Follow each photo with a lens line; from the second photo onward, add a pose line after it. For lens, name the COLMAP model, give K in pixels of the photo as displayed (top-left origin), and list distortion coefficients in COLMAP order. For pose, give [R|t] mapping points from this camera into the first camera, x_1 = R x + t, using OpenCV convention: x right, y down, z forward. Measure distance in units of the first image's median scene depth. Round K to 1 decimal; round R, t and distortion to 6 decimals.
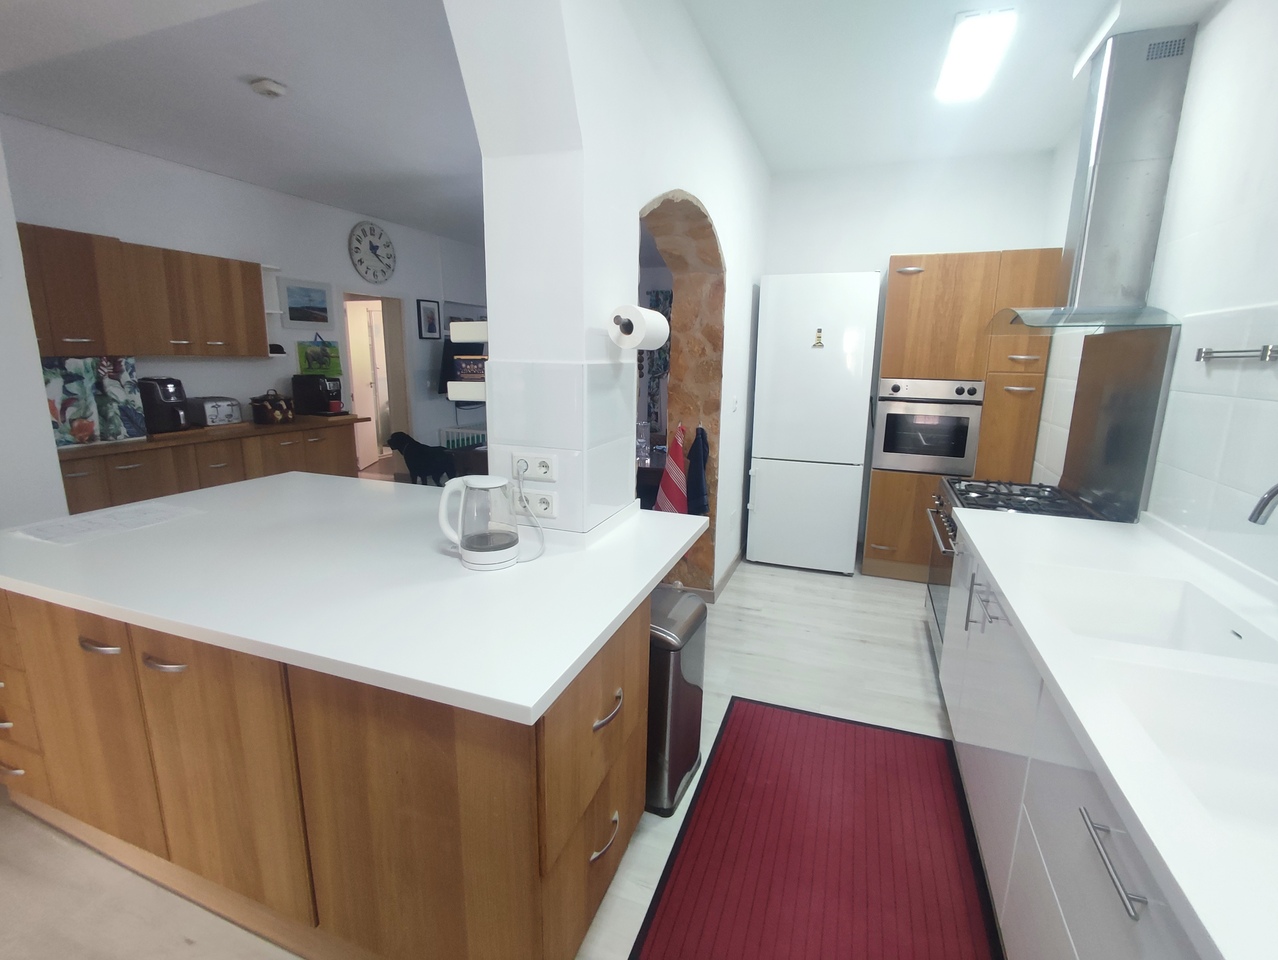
lens RADIAL K [[586.4, 0, 642.6], [0, 586.4, 469.5], [0, 0, 1]] dist [-0.011474, 0.000487]
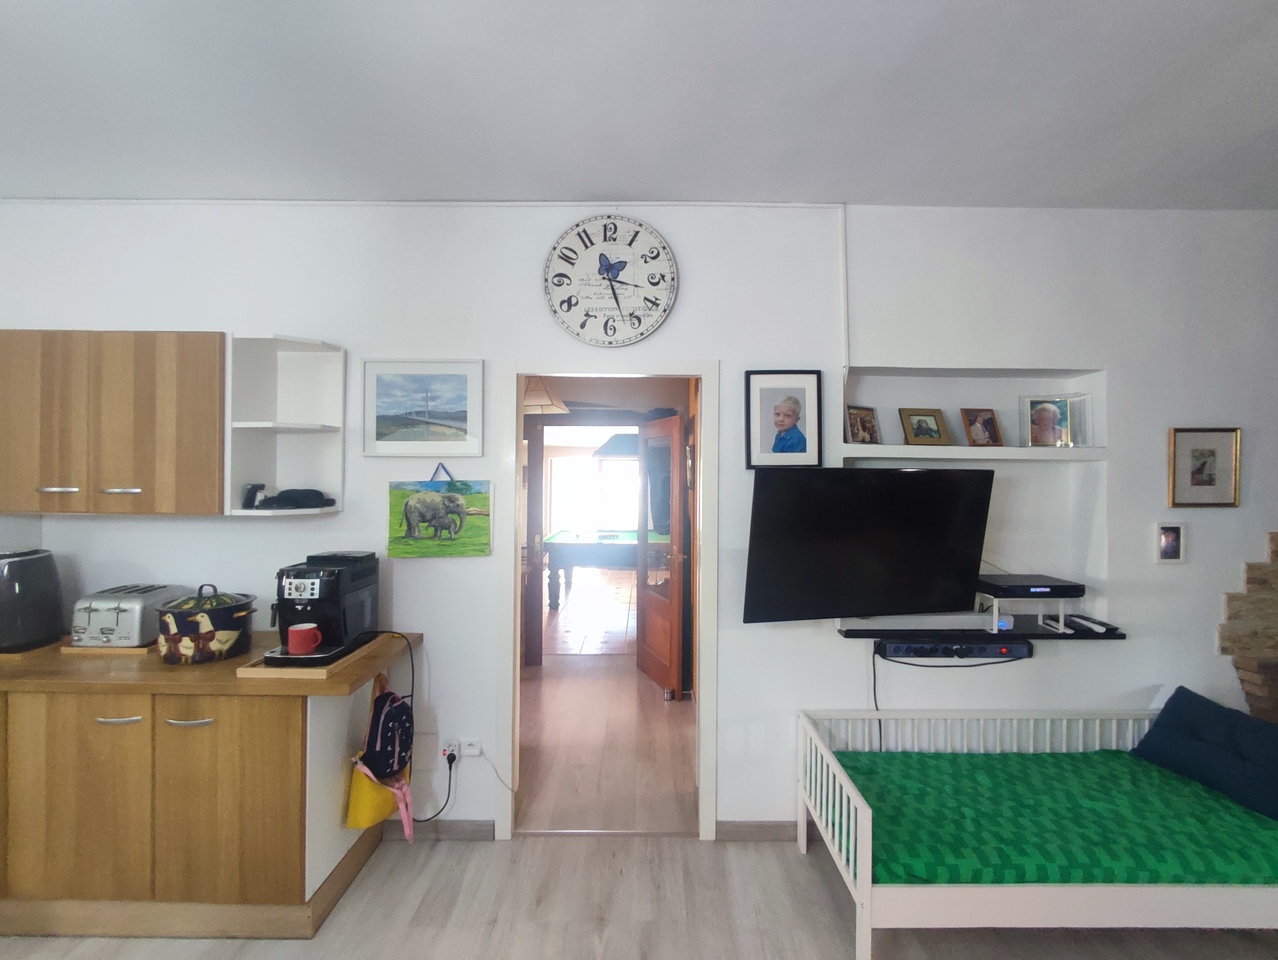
lens RADIAL K [[586.4, 0, 641.2], [0, 586.4, 476.8], [0, 0, 1]] dist [-0.011474, 0.000487]
pose [[0.370780, -0.017730, -0.928551, -0.052133], [-0.177362, 0.980064, -0.089536, -0.201482], [0.911627, 0.197888, 0.360244, 0.939447]]
